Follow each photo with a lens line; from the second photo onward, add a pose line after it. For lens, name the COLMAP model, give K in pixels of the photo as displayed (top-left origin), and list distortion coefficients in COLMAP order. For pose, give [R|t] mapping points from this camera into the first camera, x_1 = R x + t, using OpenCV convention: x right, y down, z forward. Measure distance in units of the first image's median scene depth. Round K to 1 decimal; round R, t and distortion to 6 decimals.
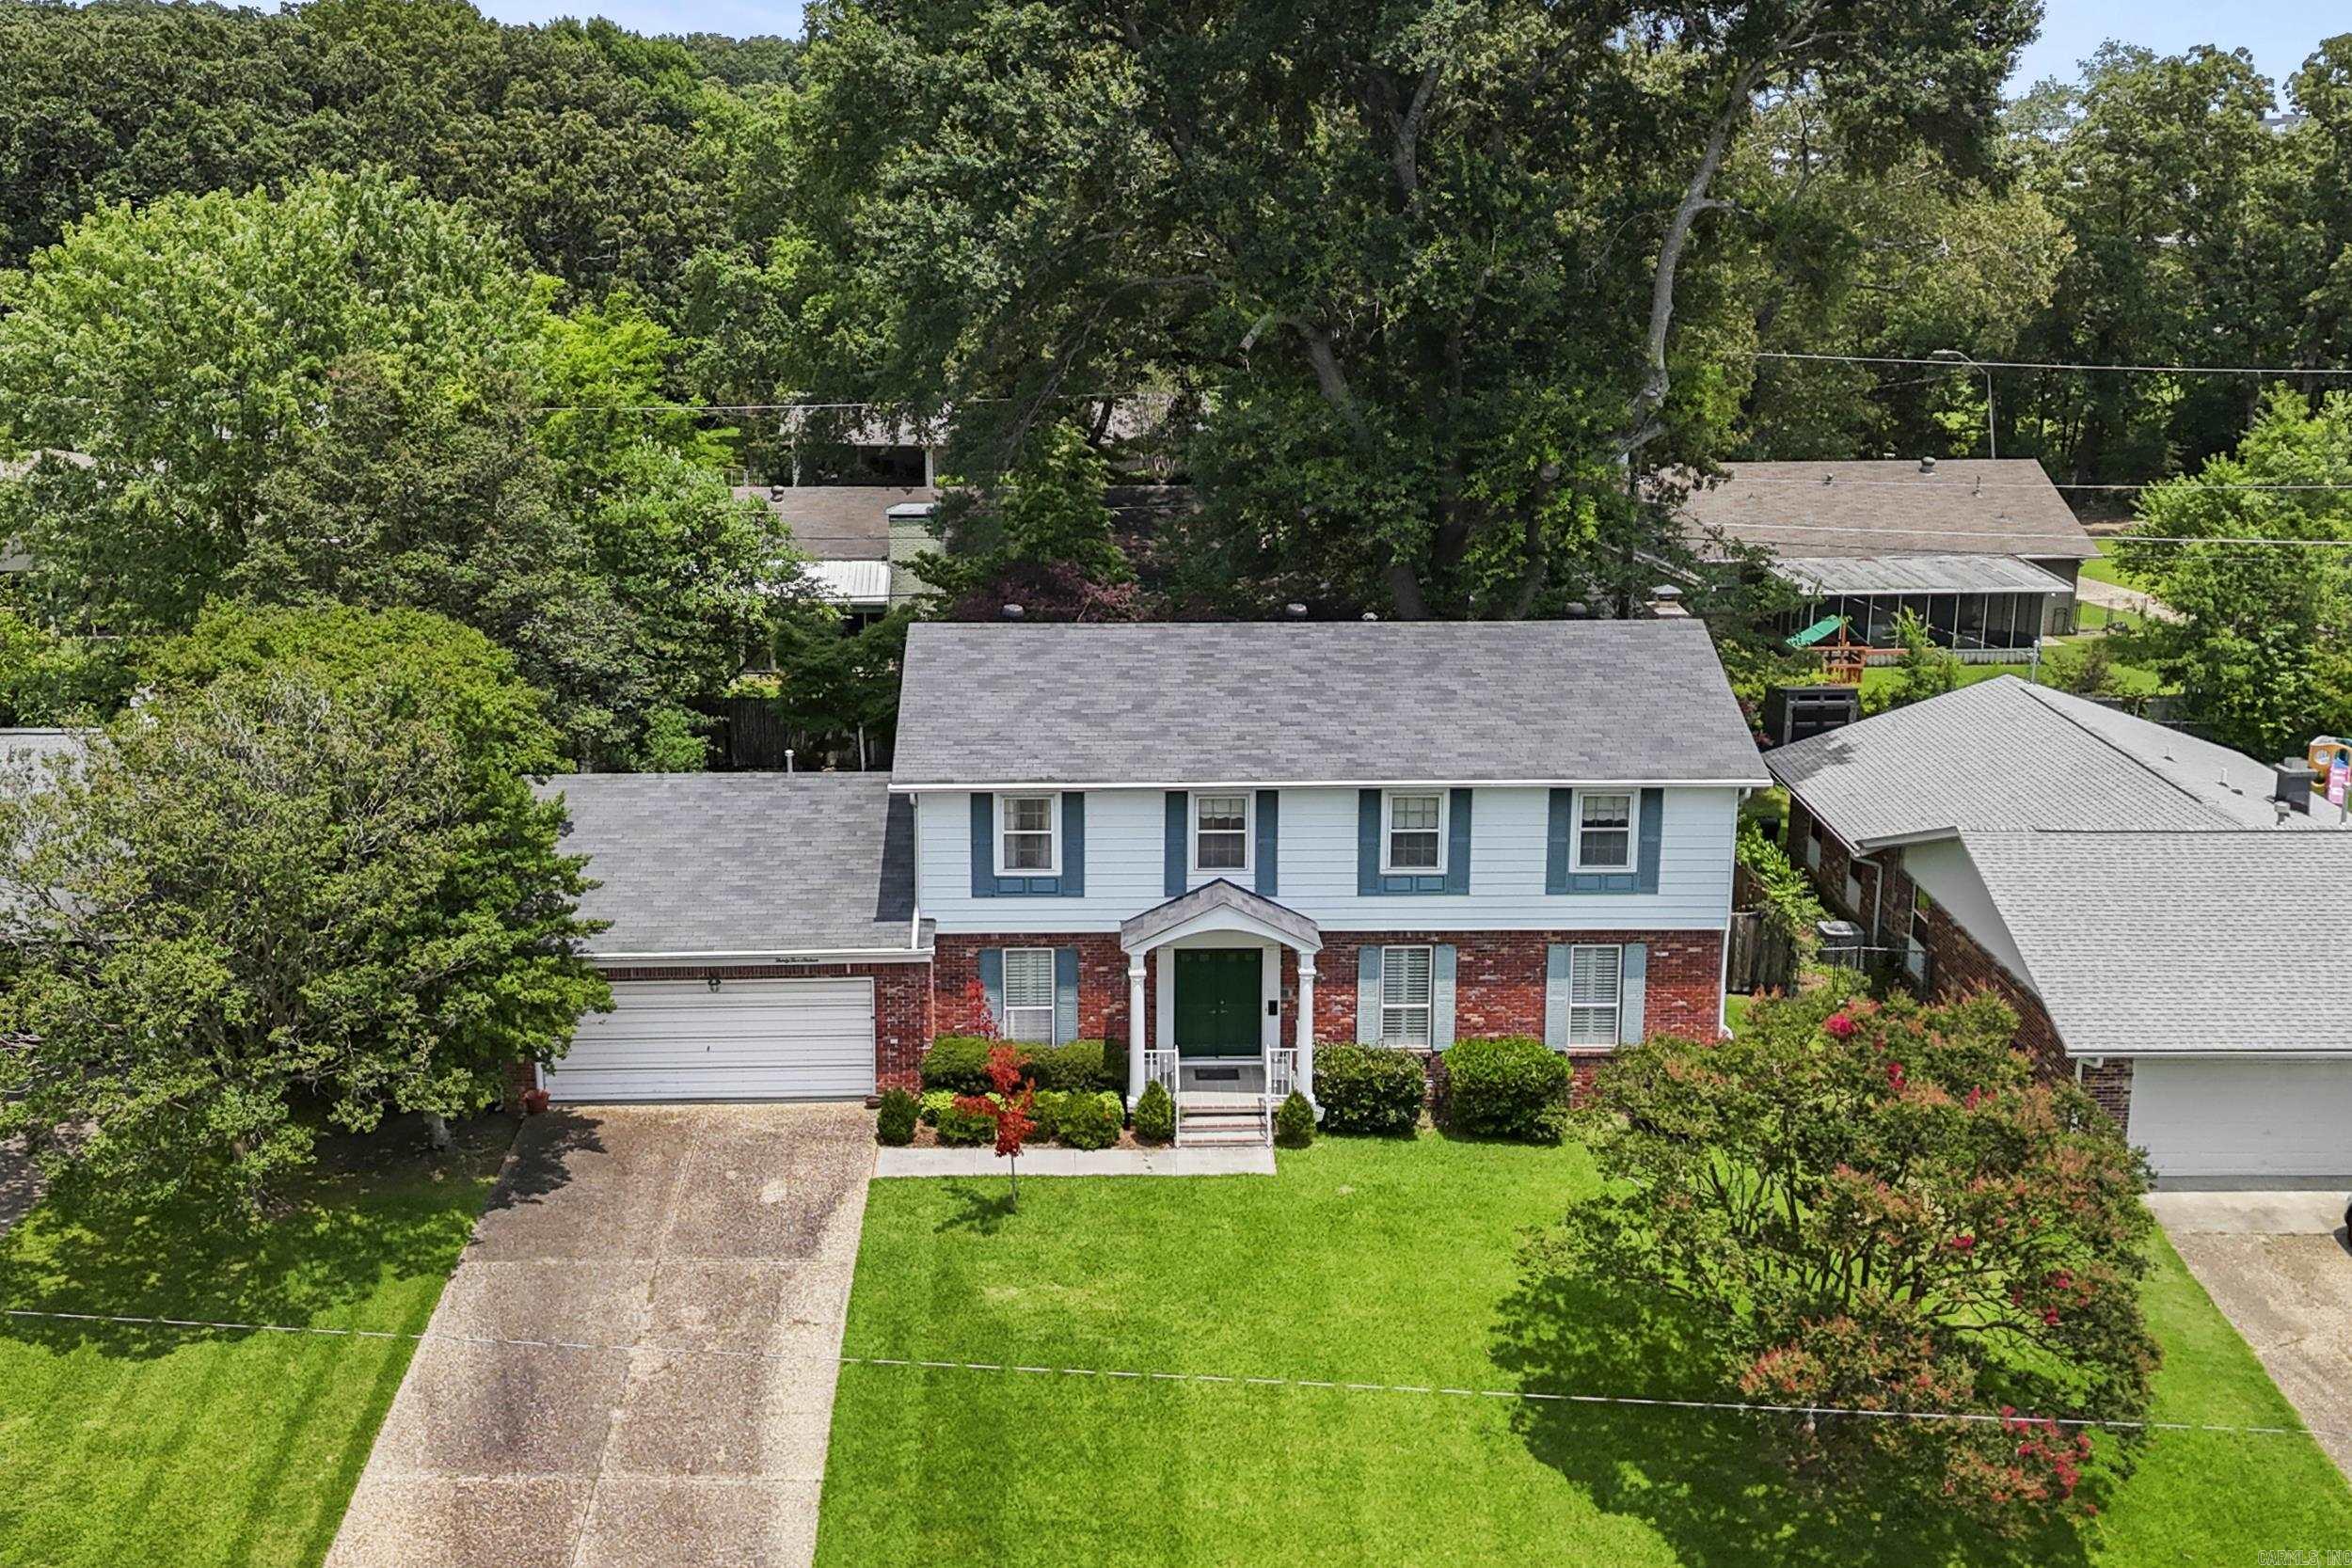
lens RADIAL K [[1779.5, 0, 1173.9], [0, 1779.5, 720.0], [0, 0, 1]] dist [0.001417, -0.001292]
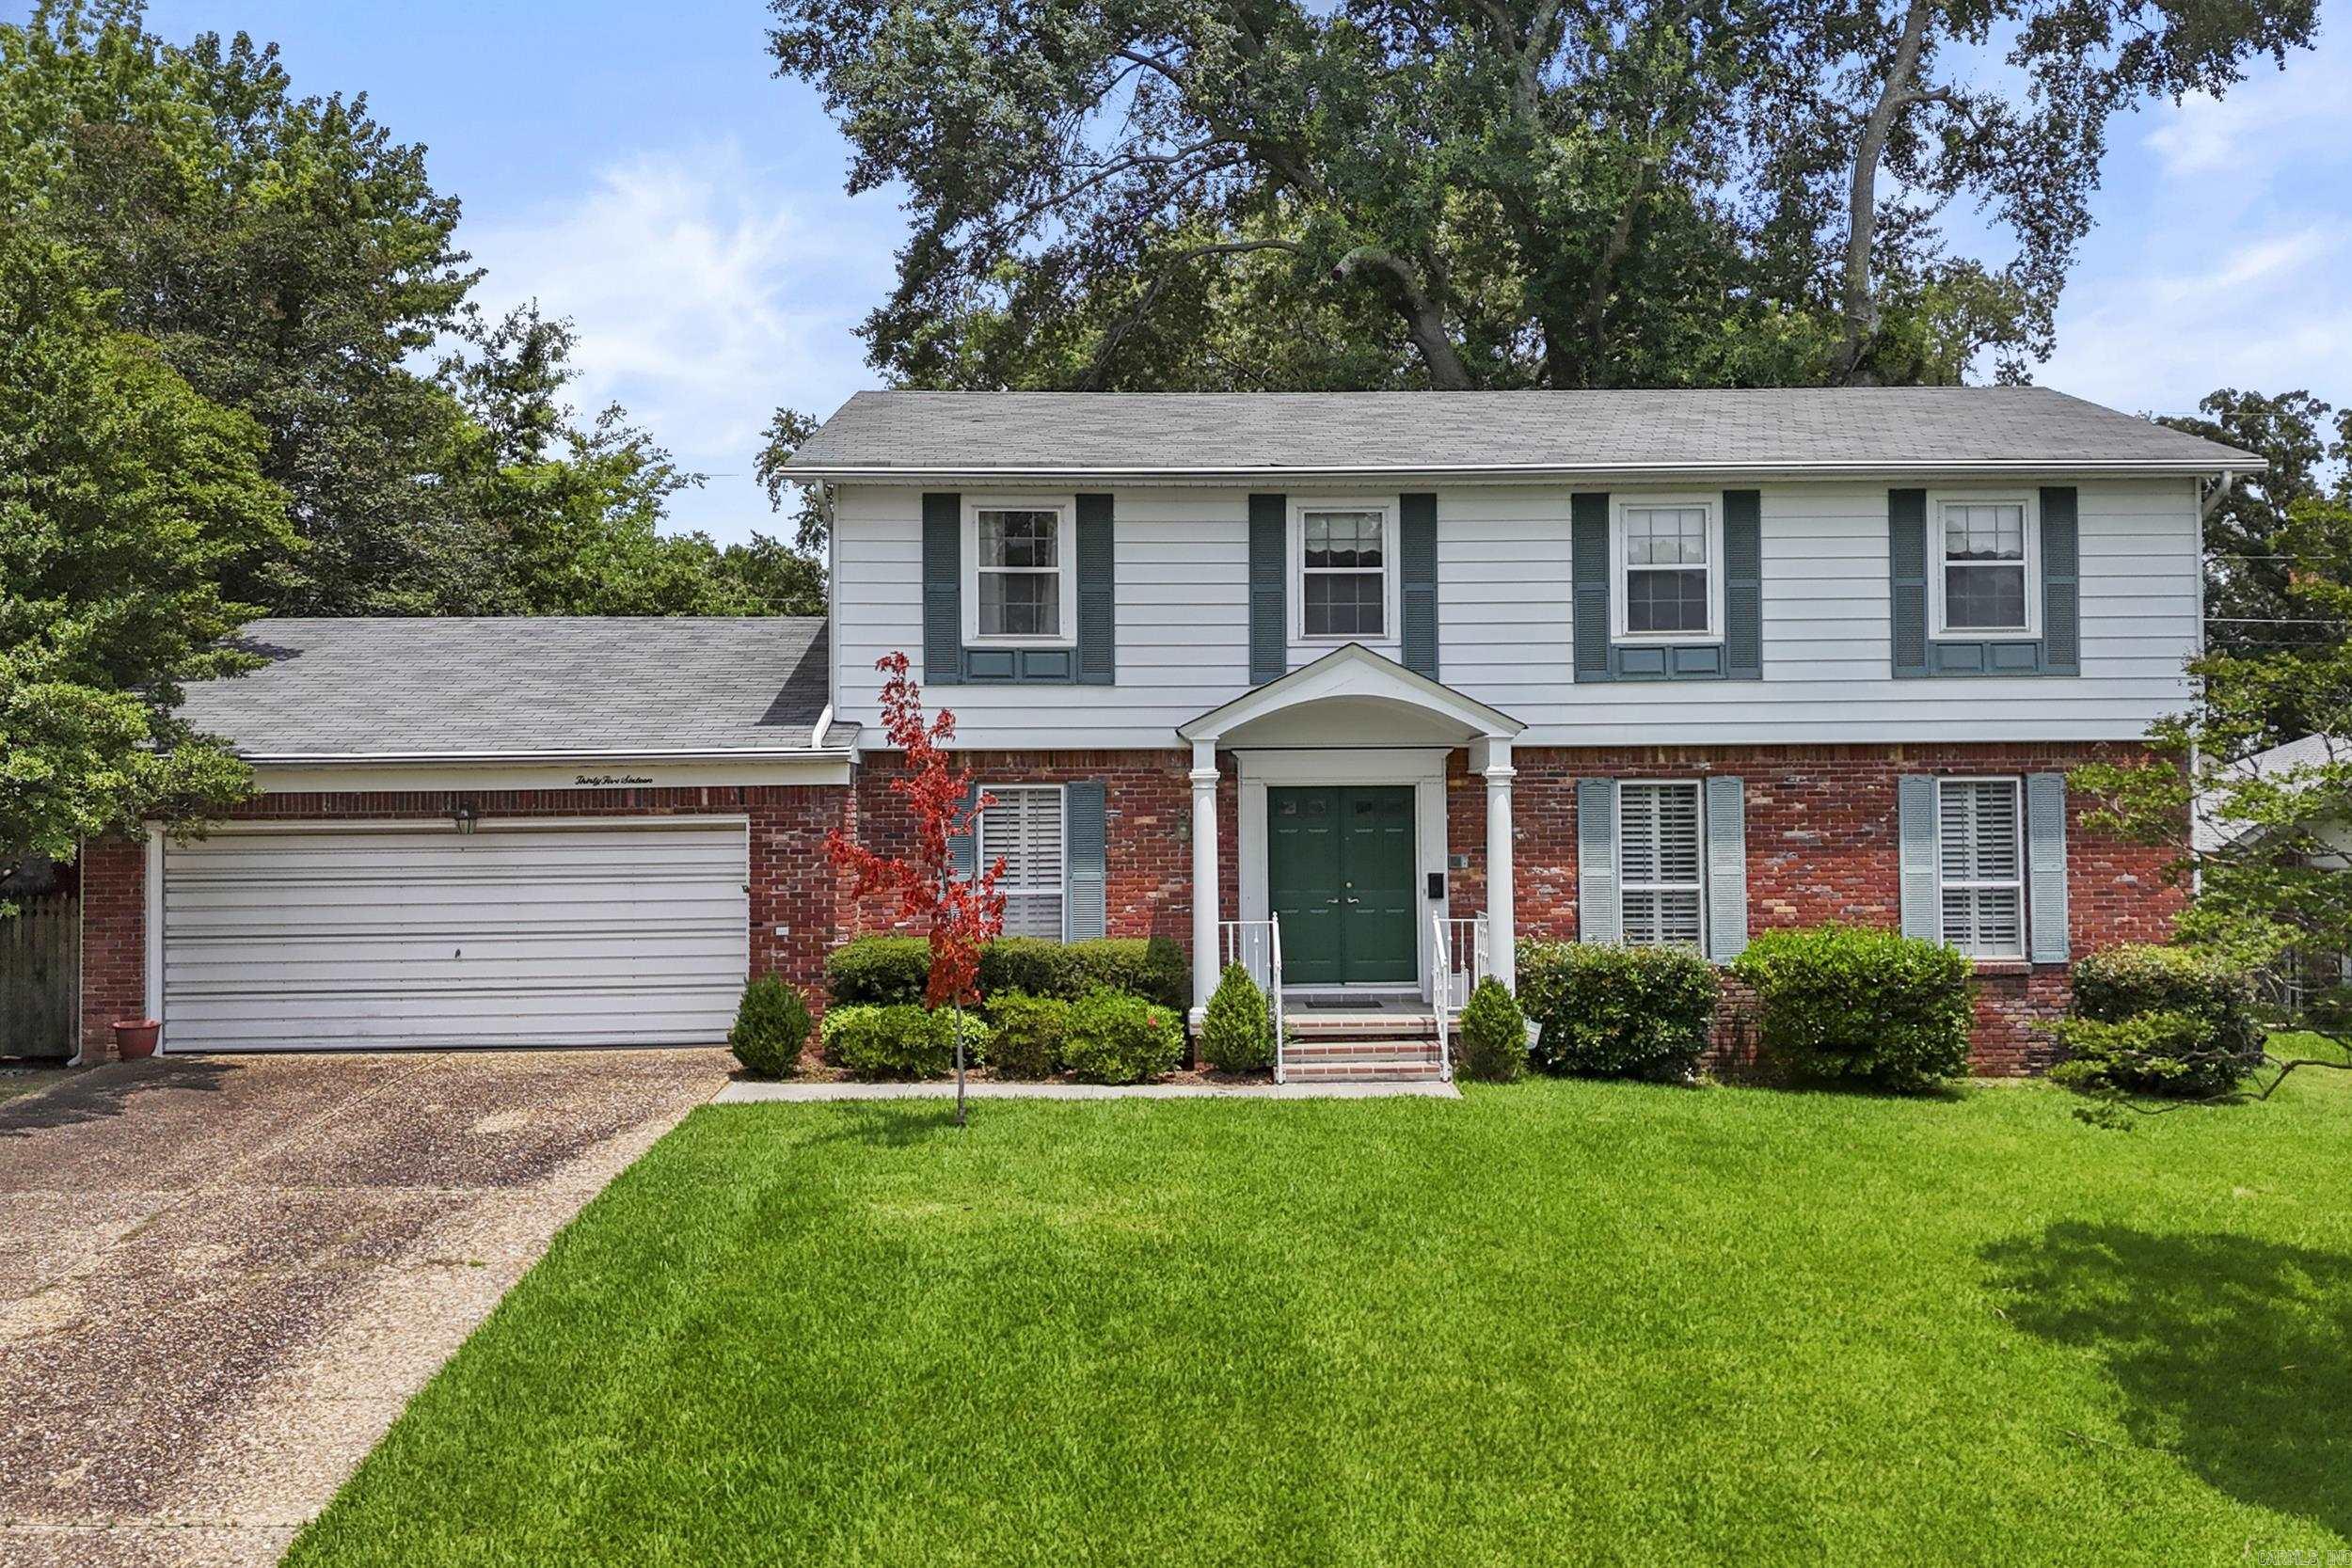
lens RADIAL K [[1731.3, 0, 1247.0], [0, 1731.3, 778.2], [0, 0, 1]] dist [0.033267, -0.041401]
pose [[0.999922, -0.012373, 0.001734, -0.007704], [0.012462, 0.977789, -0.209222, 0.252009], [0.000893, 0.209227, 0.977867, 0.444001]]
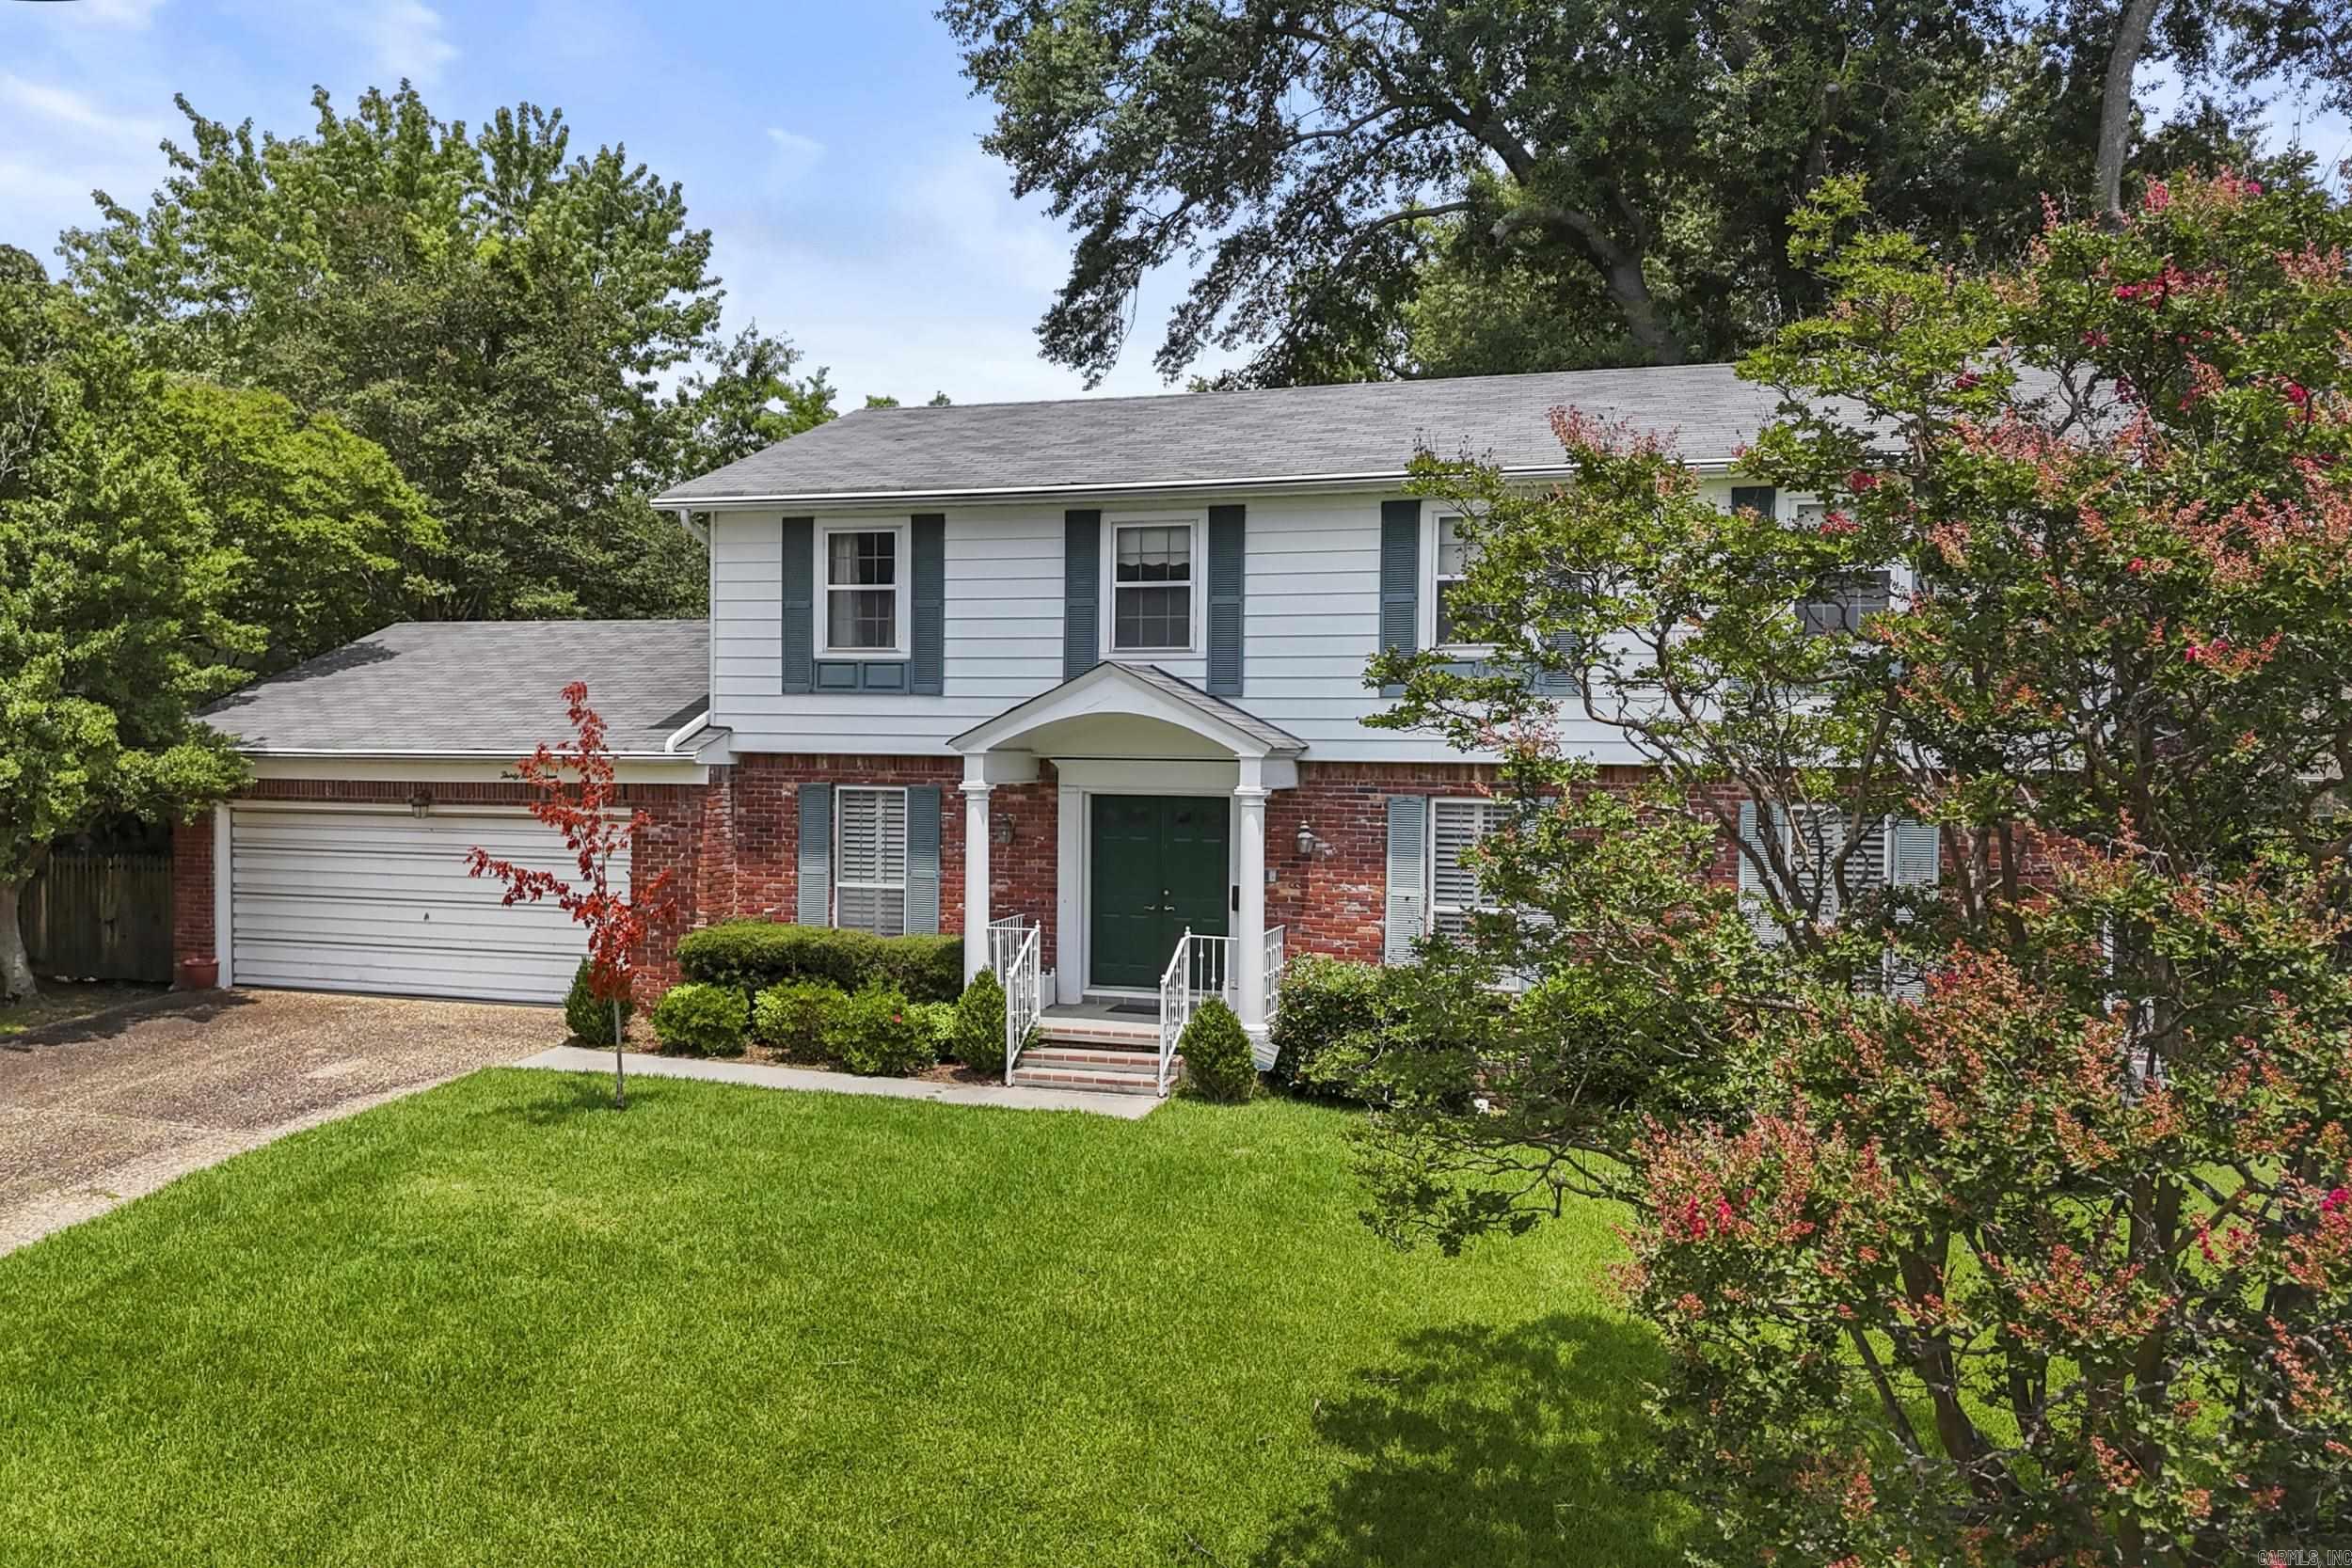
lens RADIAL K [[1708.5, 0, 1176.0], [0, 1708.5, 784.0], [0, 0, 1]] dist [0.010132, 0.000844]
pose [[0.949829, 0.014432, -0.312436, 0.216911], [-0.068507, 0.984278, -0.162800, 0.223509], [0.305174, 0.176036, 0.935885, 0.468462]]
